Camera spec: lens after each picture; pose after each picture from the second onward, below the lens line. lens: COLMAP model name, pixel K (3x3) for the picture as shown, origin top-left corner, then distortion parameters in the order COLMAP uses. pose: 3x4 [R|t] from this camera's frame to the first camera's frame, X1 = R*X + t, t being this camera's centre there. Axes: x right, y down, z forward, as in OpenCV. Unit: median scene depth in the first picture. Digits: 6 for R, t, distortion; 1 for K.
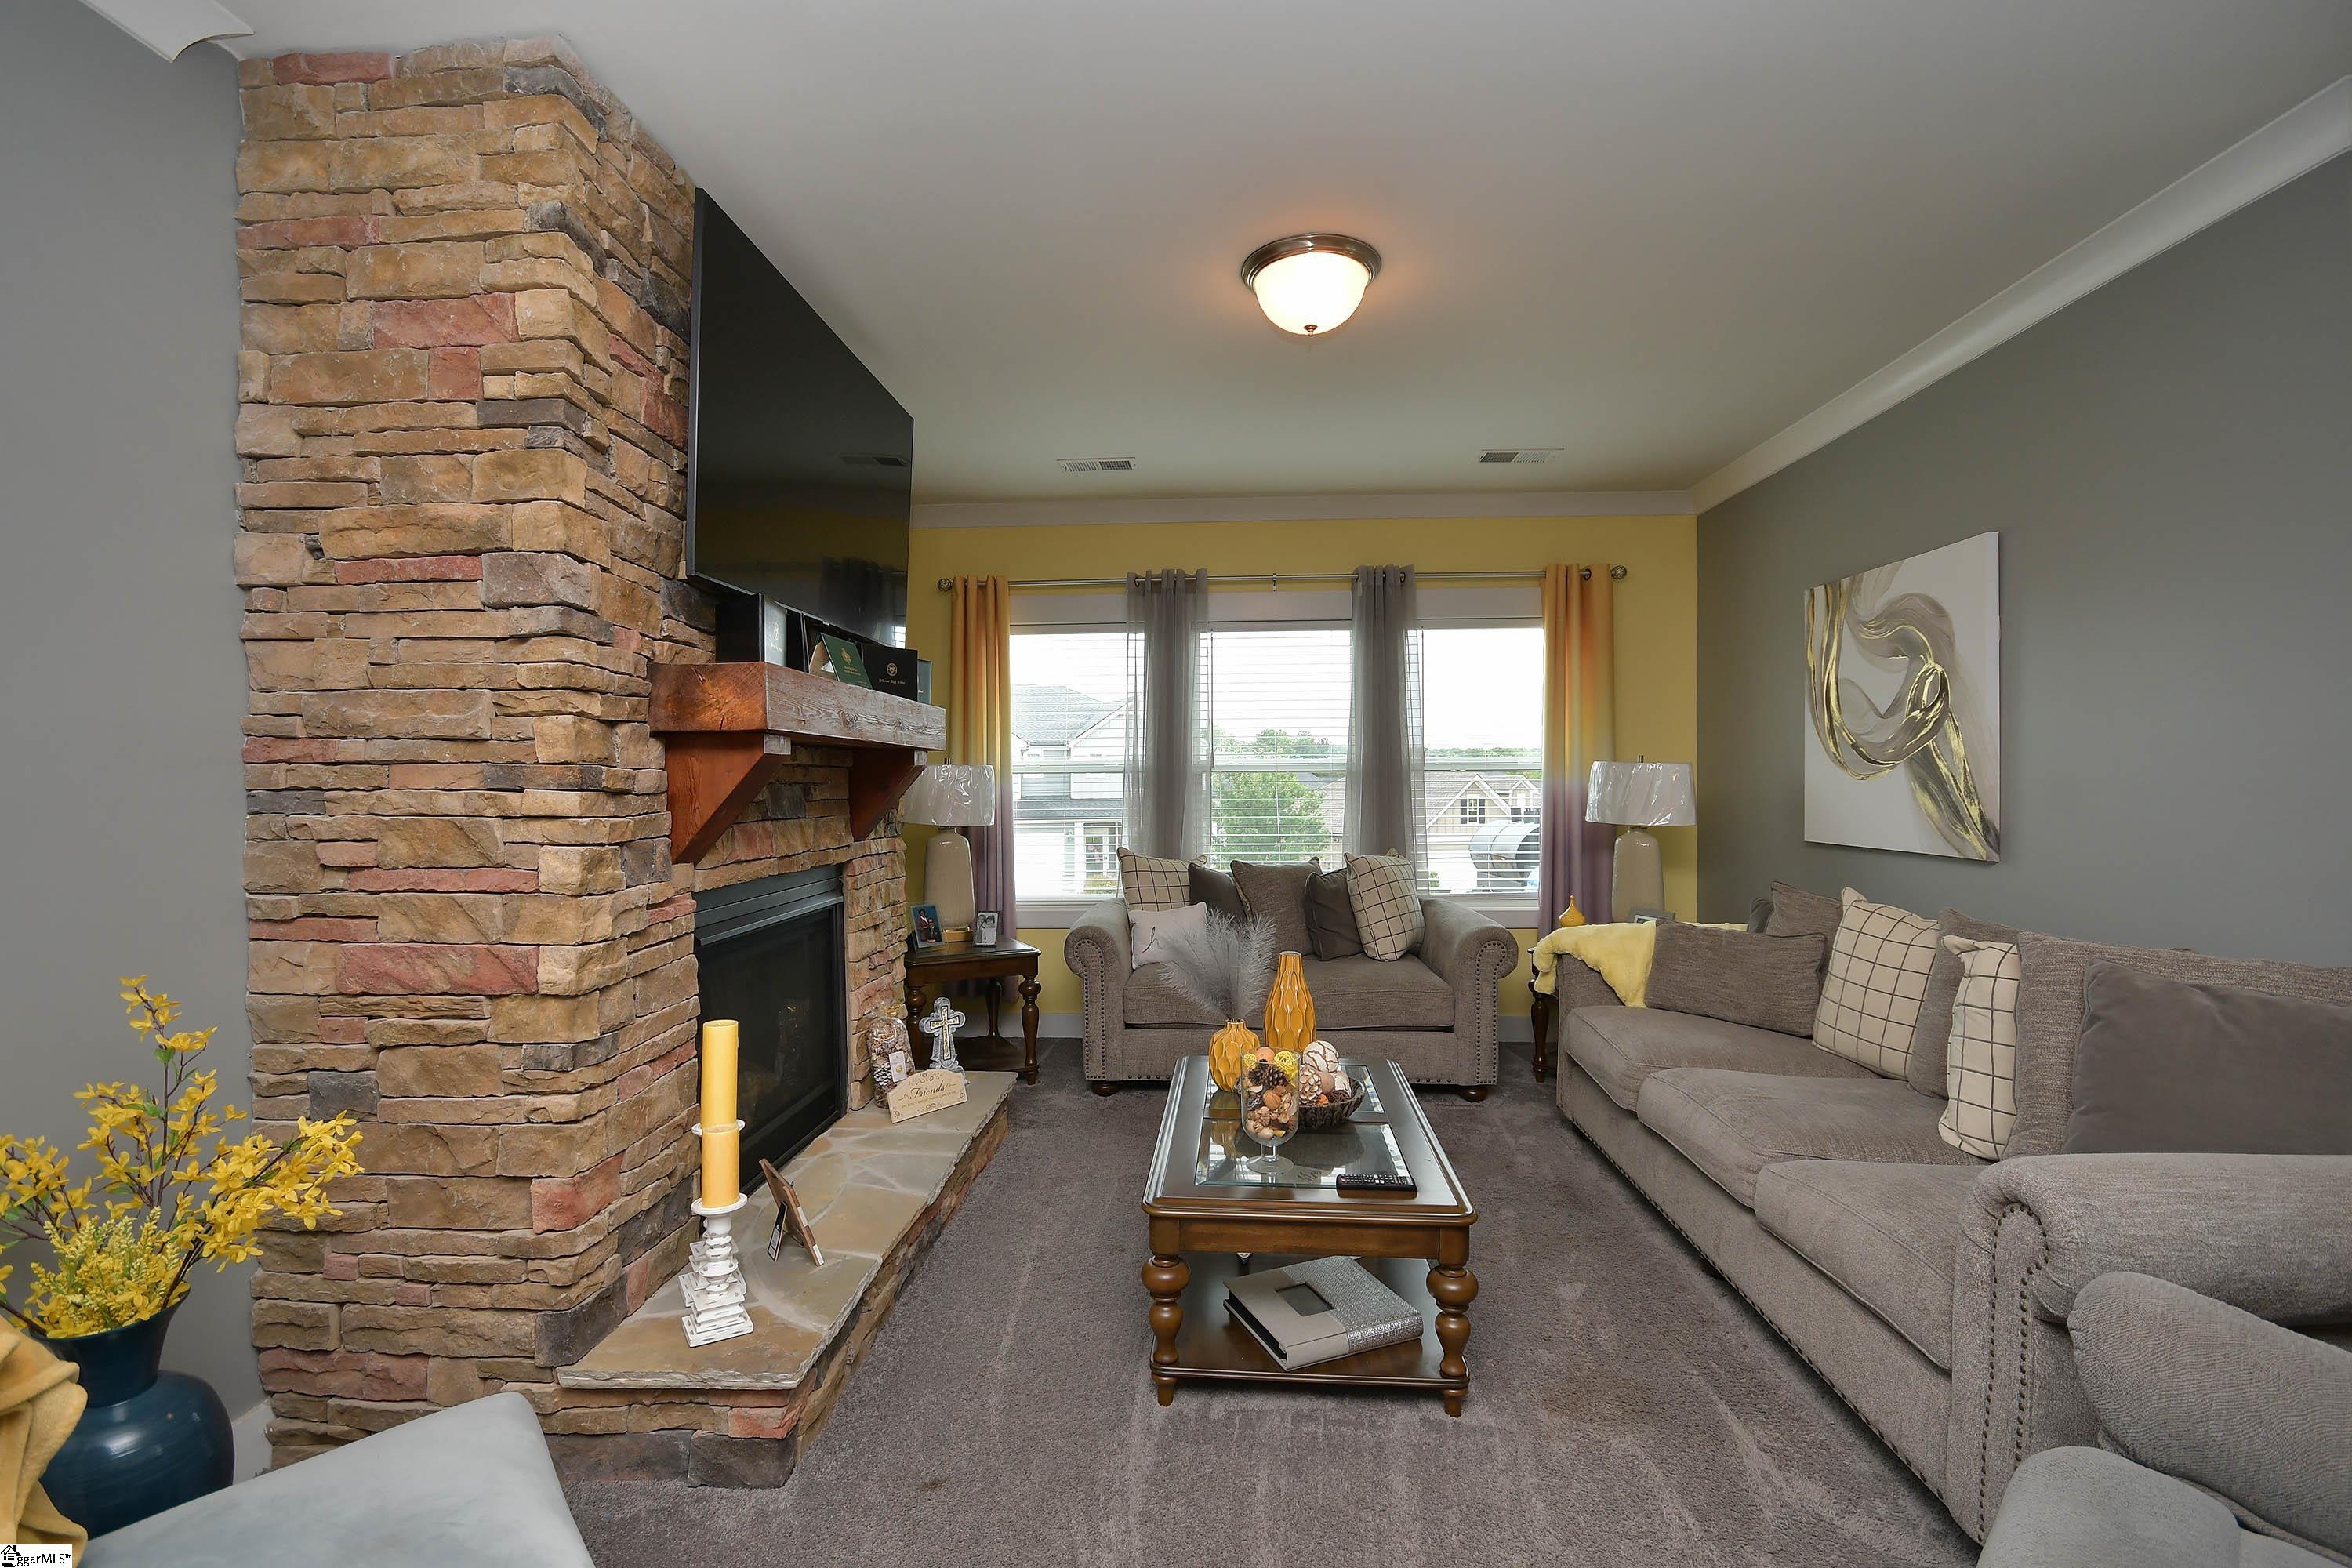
lens RADIAL K [[1085.8, 0, 1214.7], [0, 1085.8, 797.7], [0, 0, 1]] dist [0.000735, -0.006364]
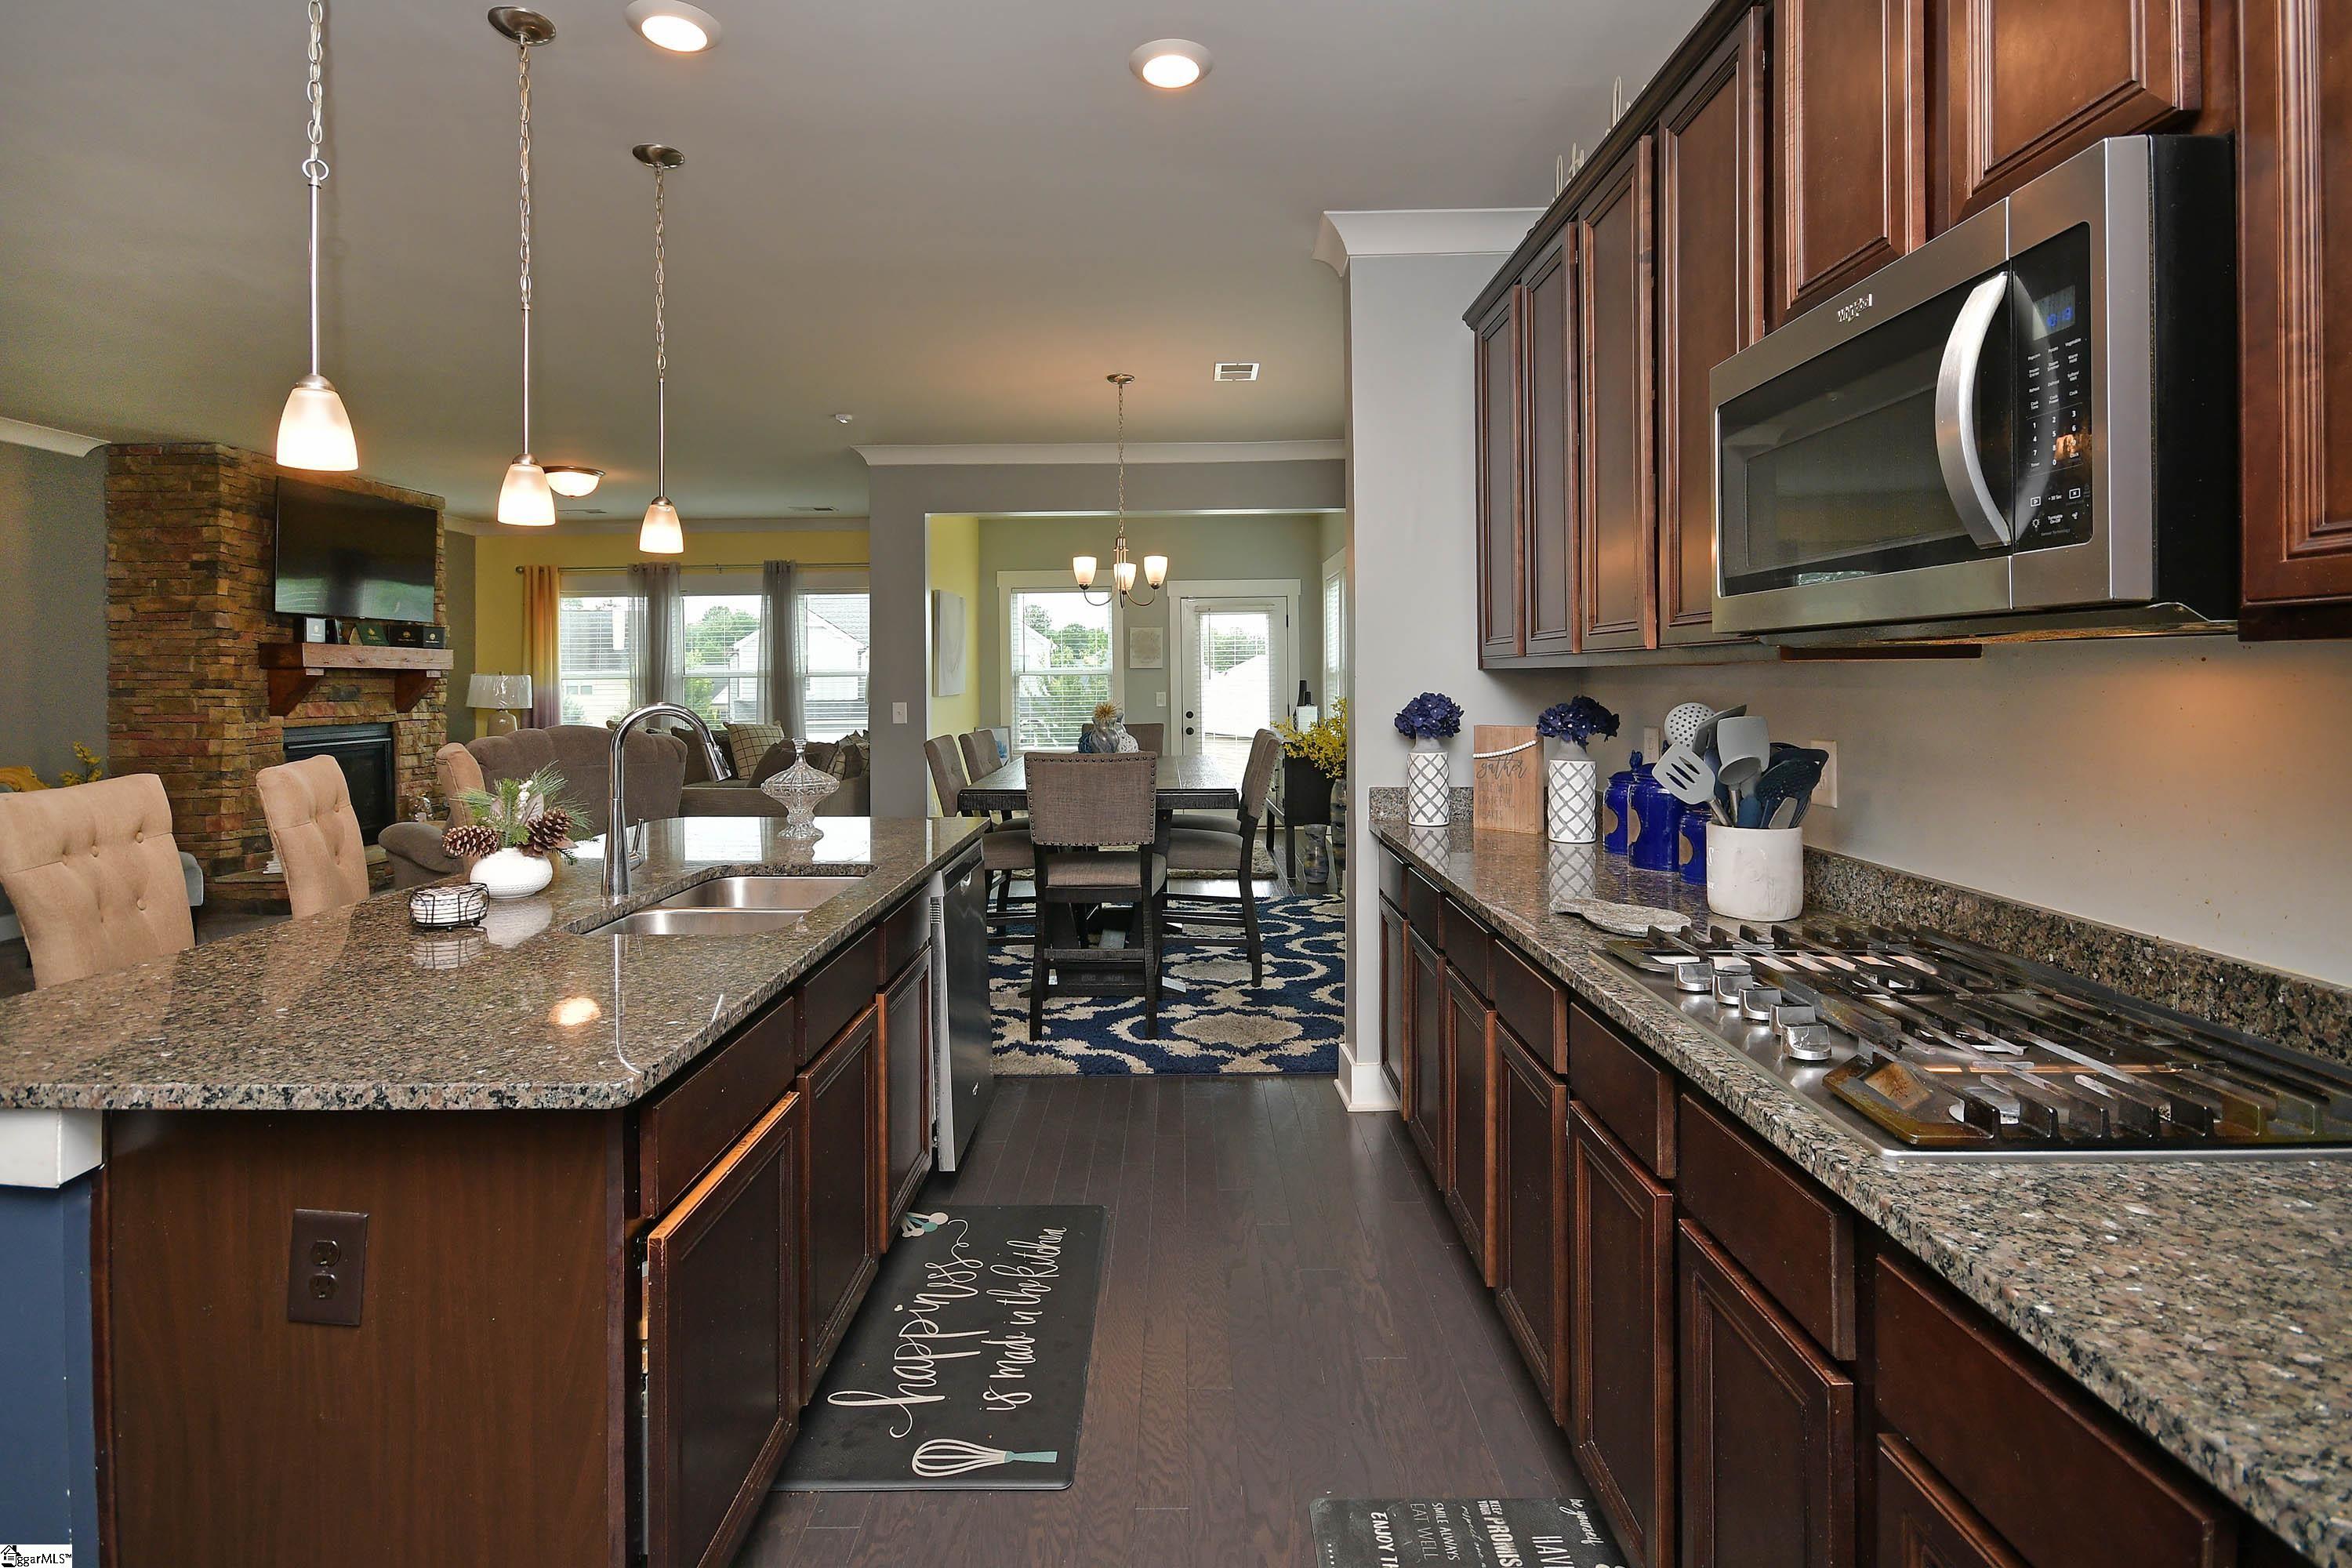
lens RADIAL K [[1085.8, 0, 1164.0], [0, 1085.8, 680.1], [0, 0, 1]] dist [0.000735, -0.006364]
pose [[0.997707, -0.001657, 0.067660, 1.838463], [0.002620, 0.999897, -0.014143, 0.018455], [-0.067630, 0.014288, 0.997608, -2.205029]]
